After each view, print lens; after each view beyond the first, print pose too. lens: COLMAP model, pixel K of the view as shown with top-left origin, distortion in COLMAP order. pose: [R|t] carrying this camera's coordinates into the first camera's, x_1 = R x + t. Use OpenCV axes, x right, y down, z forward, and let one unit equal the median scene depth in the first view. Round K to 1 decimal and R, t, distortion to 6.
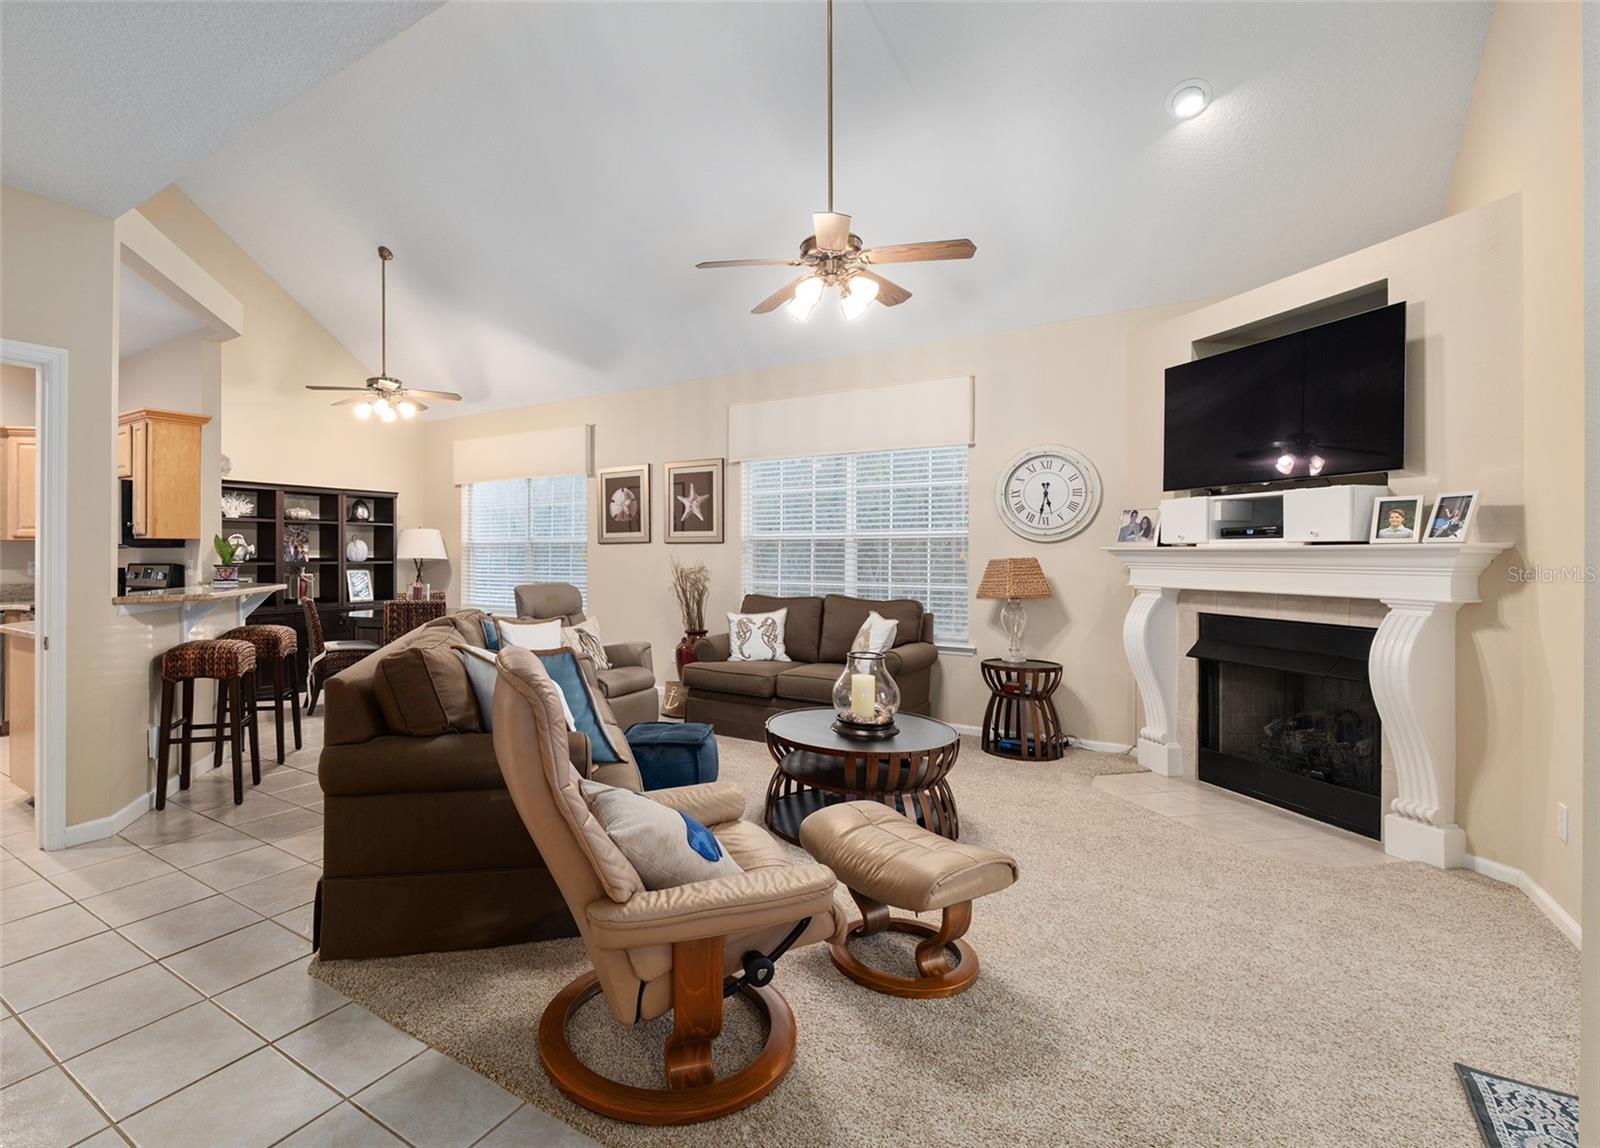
lens RADIAL K [[766.5, 0, 677.5], [0, 766.5, 555.0], [0, 0, 1]] dist [-0.014352, 0.002721]
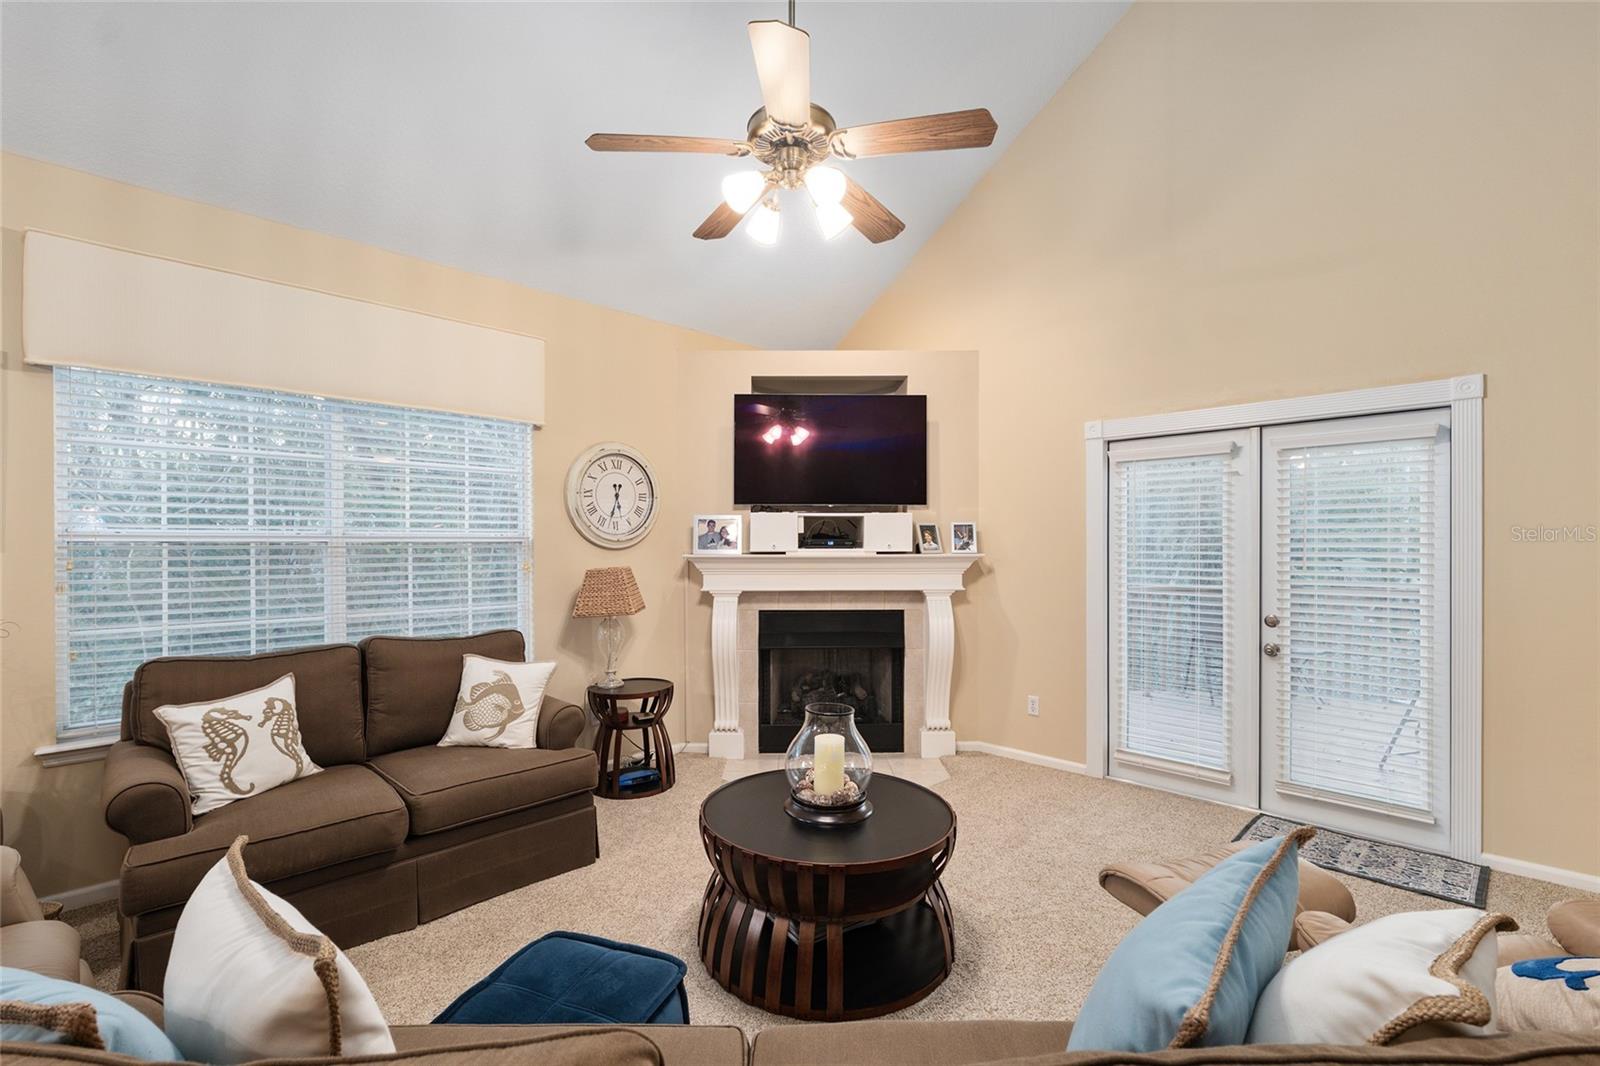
lens RADIAL K [[688.7, 0, 798.5], [0, 688.7, 547.0], [0, 0, 1]] dist [-0.009546, 0.000217]
pose [[0.172309, -0.002280, 0.985040, -0.303994], [0.003598, 0.999992, 0.001685, -0.020454], [-0.985036, 0.003254, 0.172316, 0.666286]]
